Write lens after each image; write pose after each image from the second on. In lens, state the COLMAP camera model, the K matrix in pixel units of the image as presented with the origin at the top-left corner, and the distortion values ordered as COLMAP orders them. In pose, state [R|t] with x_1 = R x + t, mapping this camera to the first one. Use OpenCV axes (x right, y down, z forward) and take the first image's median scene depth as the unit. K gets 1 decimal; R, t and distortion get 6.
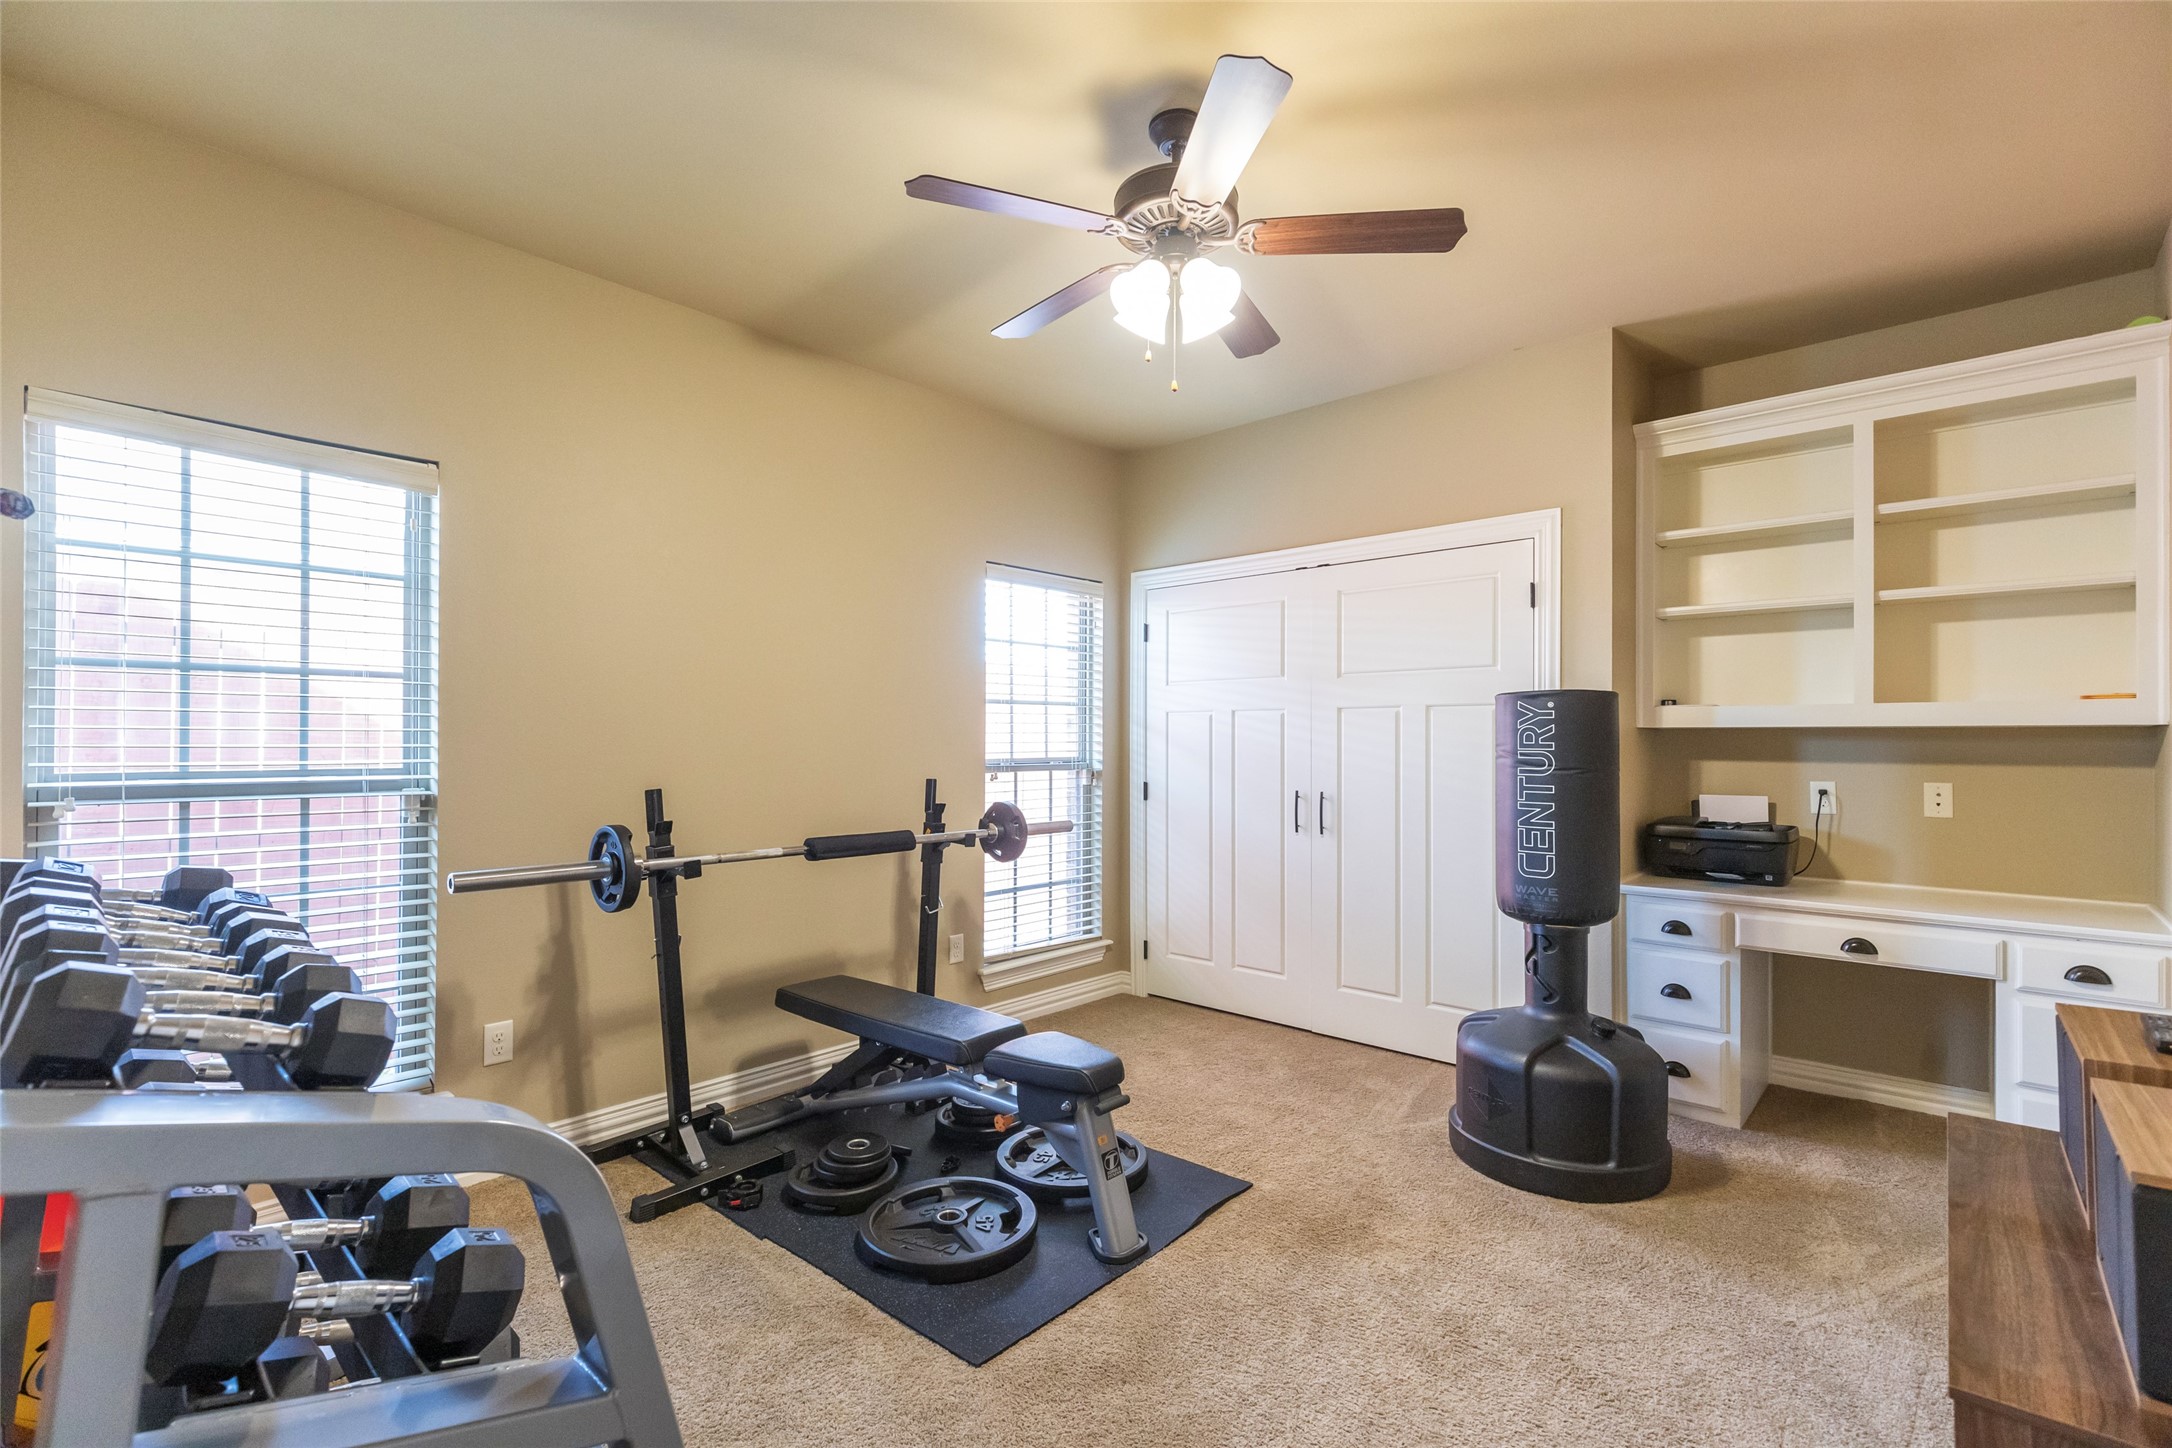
lens RADIAL K [[940.7, 0, 1087.1], [0, 940.7, 735.3], [0, 0, 1]] dist [-0.040980, 0.000007]
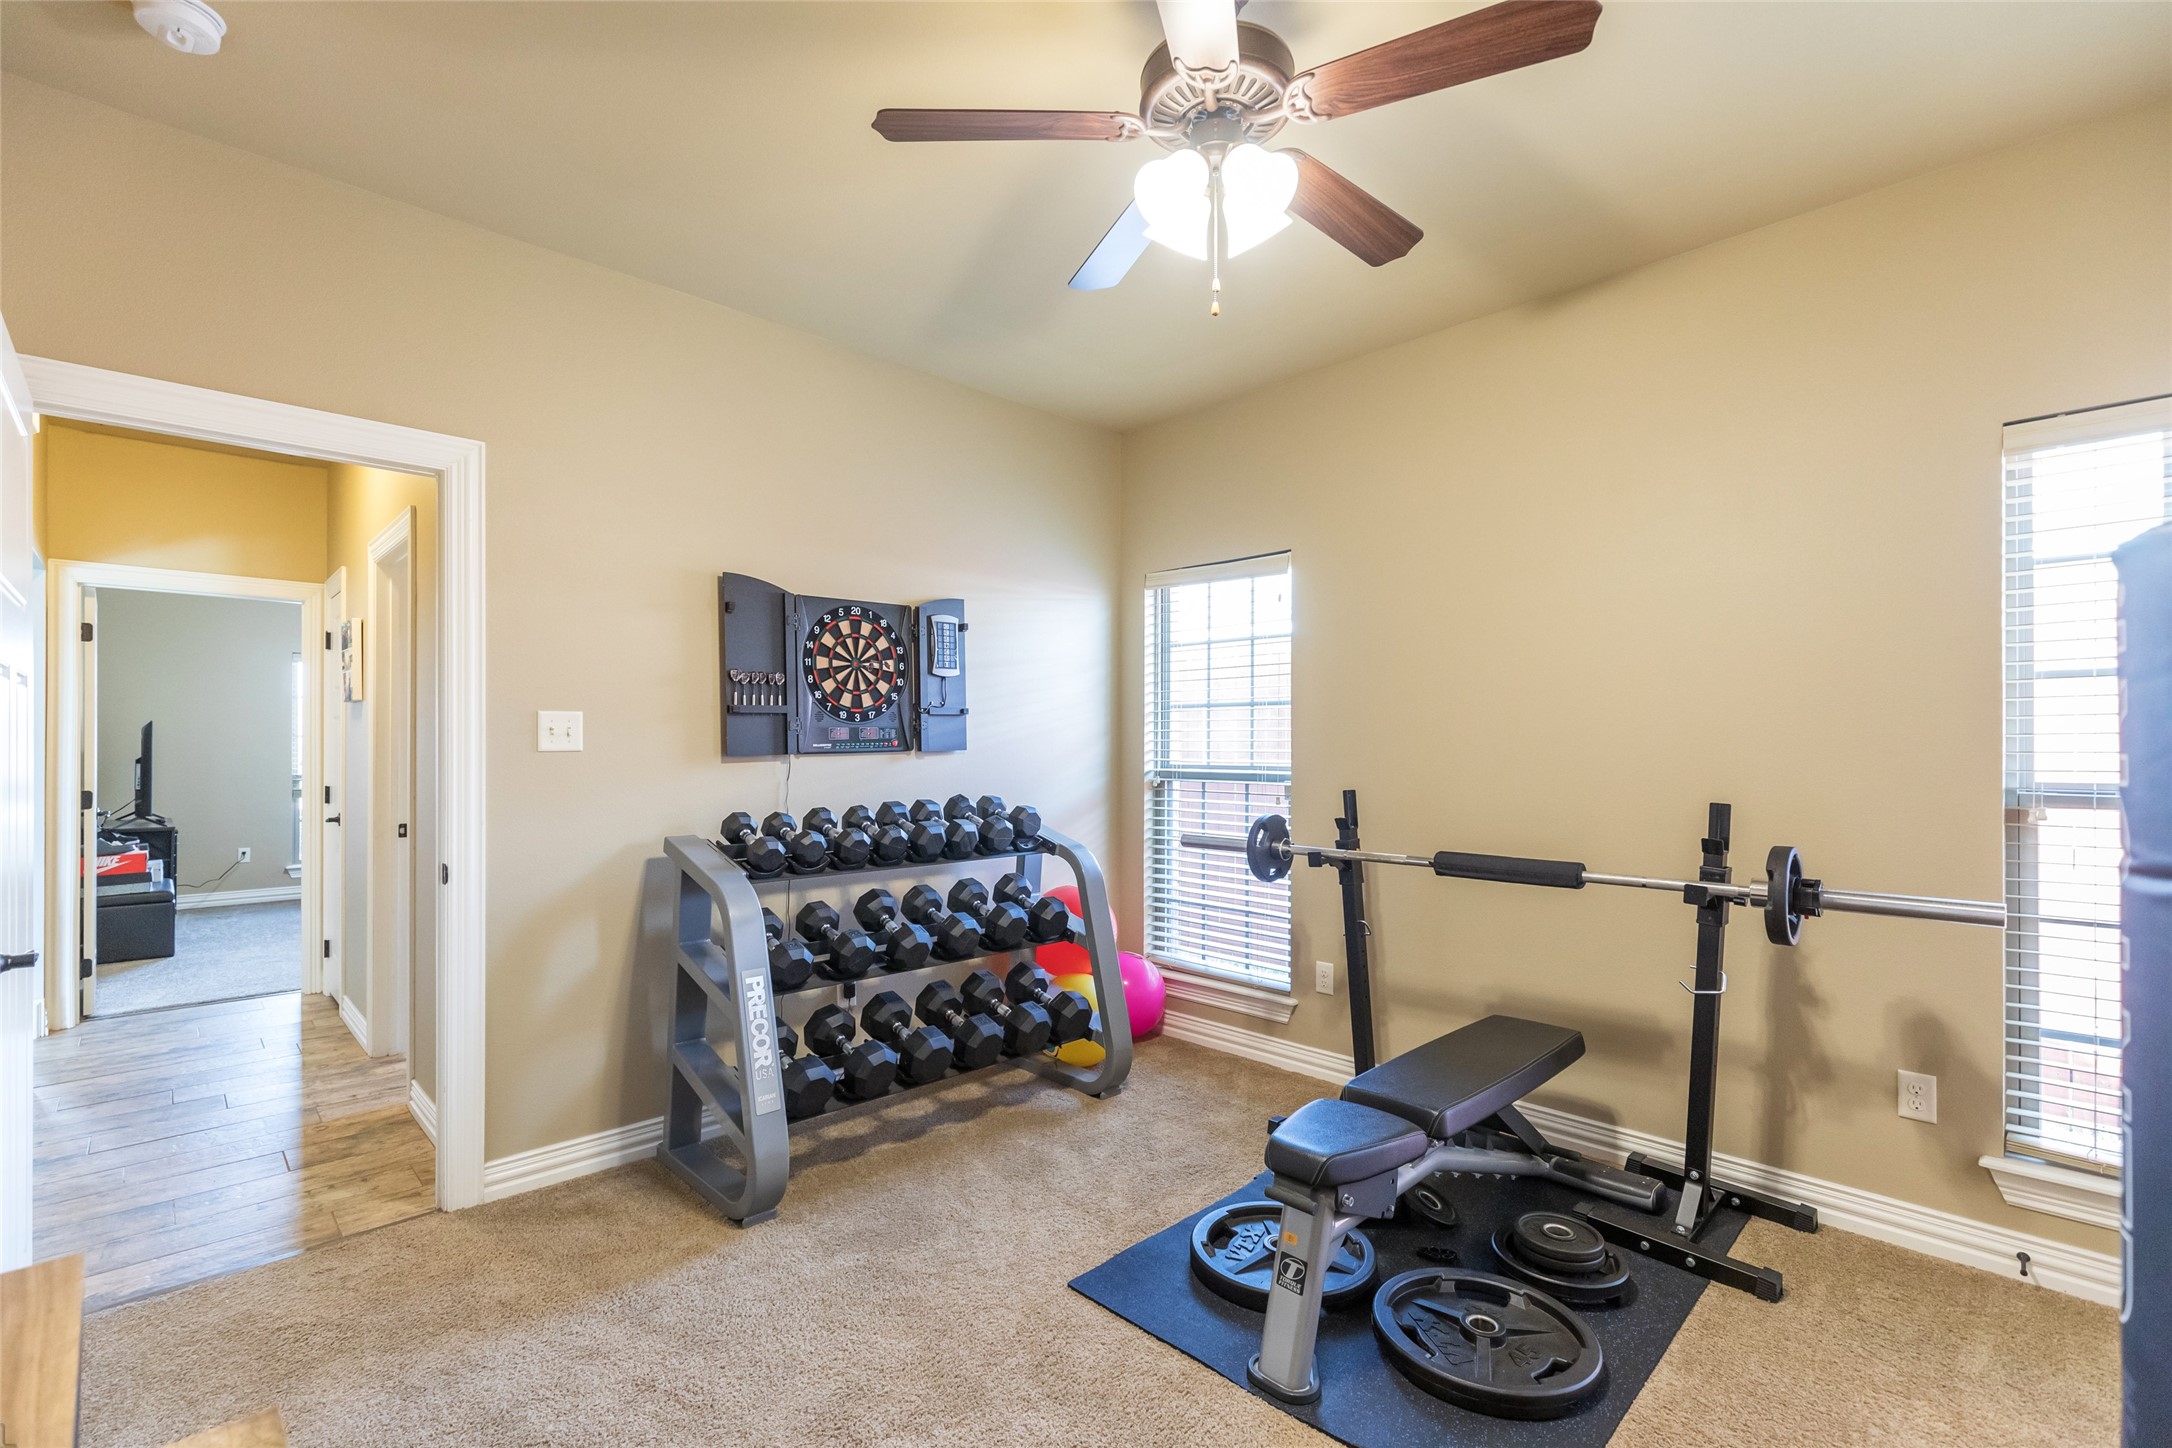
lens RADIAL K [[940.7, 0, 1087.1], [0, 940.7, 735.3], [0, 0, 1]] dist [-0.040980, 0.000007]
pose [[-0.062337, -0.011993, -0.997983, 0.762892], [0.003342, 0.999920, -0.012225, 0.004021], [0.998050, -0.004097, -0.062292, 0.798220]]
